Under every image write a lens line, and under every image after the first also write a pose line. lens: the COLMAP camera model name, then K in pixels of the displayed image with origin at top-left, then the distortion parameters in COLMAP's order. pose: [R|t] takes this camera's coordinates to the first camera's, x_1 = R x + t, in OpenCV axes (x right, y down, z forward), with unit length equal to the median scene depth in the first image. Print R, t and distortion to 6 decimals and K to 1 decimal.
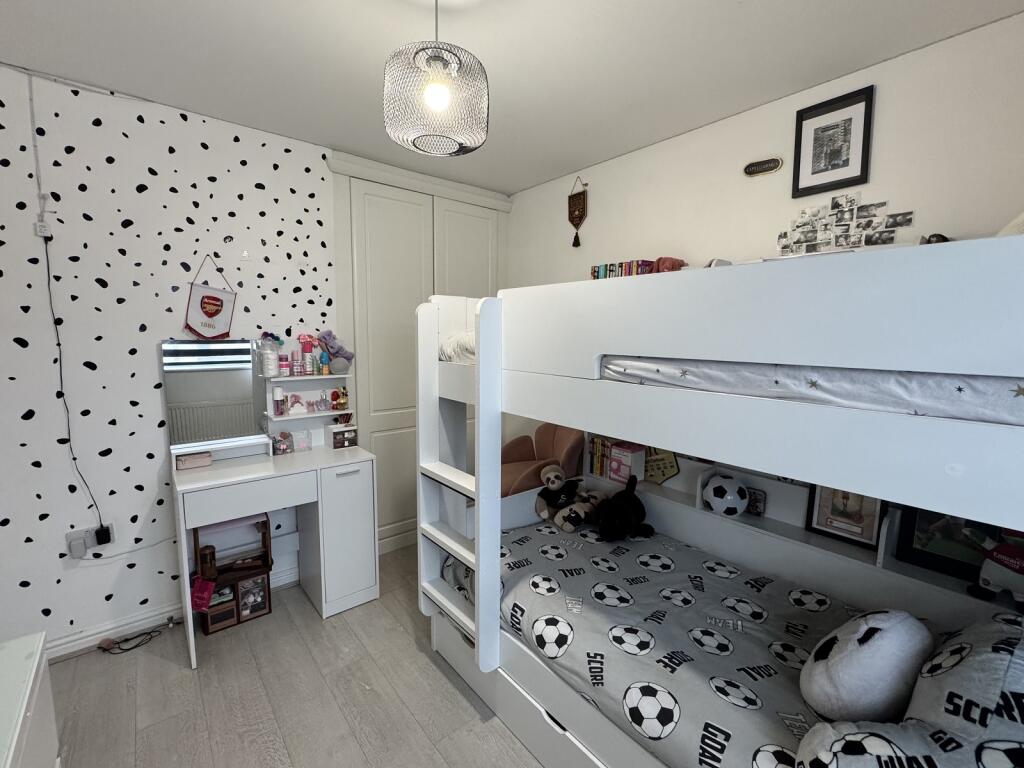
lens RADIAL K [[450.4, 0, 512.0], [0, 450.4, 384.0], [0, 0, 1]] dist [-0.000118, -0.000528]
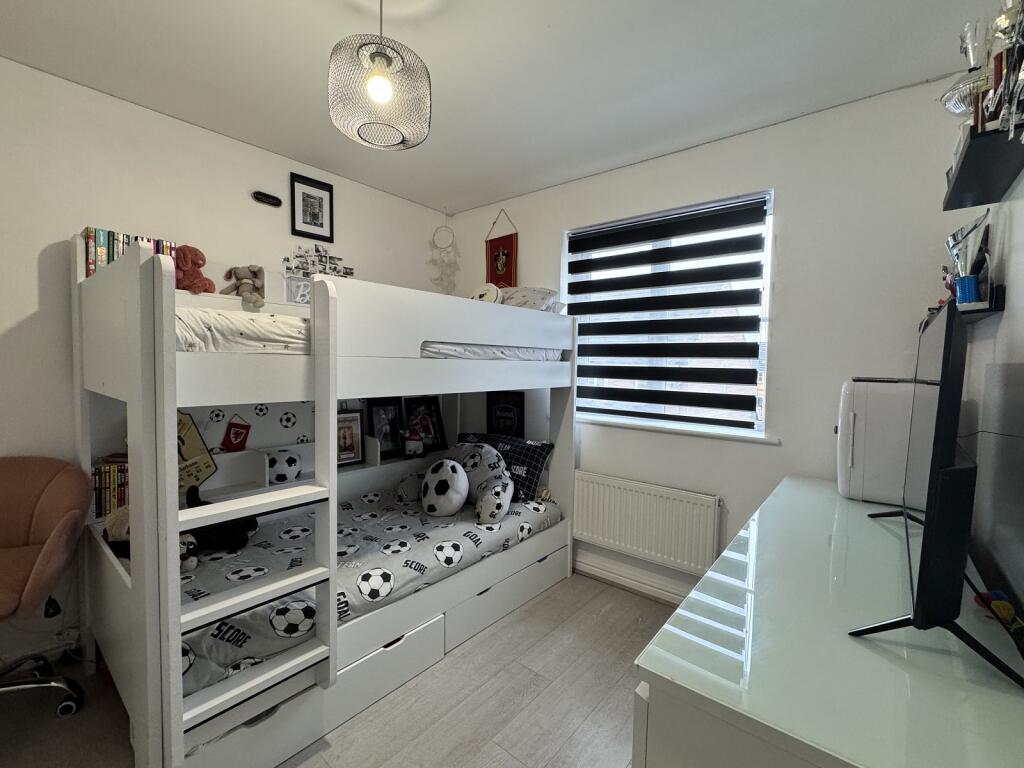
lens RADIAL K [[450.4, 0, 512.0], [0, 450.4, 384.0], [0, 0, 1]] dist [-0.000118, -0.000528]
pose [[-0.186438, -0.062119, 0.980501, -0.977427], [0.093642, 0.992332, 0.080674, -0.012536], [-0.977994, 0.106857, -0.179192, 0.726312]]
